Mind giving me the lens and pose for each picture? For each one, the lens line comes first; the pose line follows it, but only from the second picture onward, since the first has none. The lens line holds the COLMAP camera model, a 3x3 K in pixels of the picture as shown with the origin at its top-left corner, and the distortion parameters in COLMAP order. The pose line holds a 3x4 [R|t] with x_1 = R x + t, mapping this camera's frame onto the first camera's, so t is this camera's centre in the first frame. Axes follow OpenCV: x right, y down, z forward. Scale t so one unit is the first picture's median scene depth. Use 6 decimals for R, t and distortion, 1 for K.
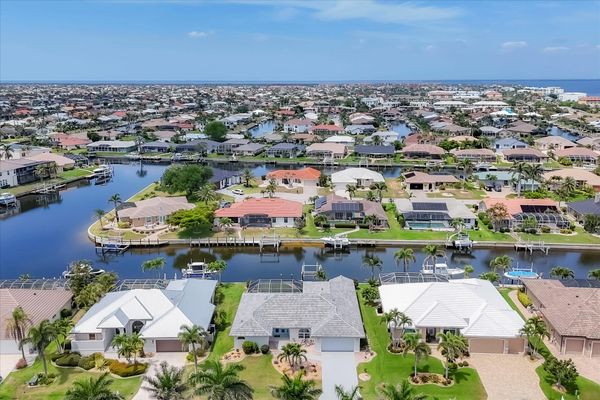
lens RADIAL K [[517.8, 0, 299.7], [0, 517.8, 185.0], [0, 0, 1]] dist [0.139566, -0.231580]
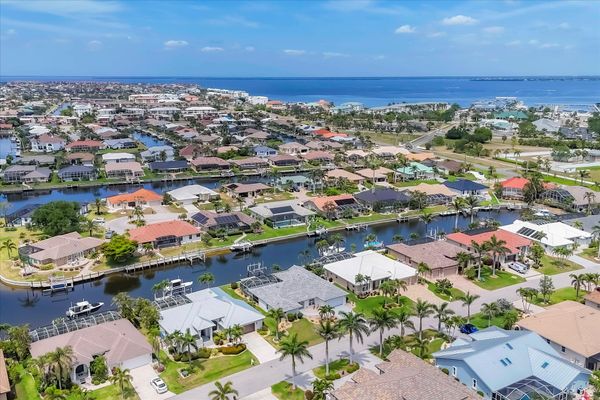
lens RADIAL K [[517.8, 0, 299.7], [0, 517.8, 185.0], [0, 0, 1]] dist [0.139566, -0.231580]
pose [[0.831995, -0.109168, 0.543936, -0.445896], [0.107195, 0.993606, 0.035453, -0.066920], [-0.544329, 0.028811, 0.838377, -0.163957]]
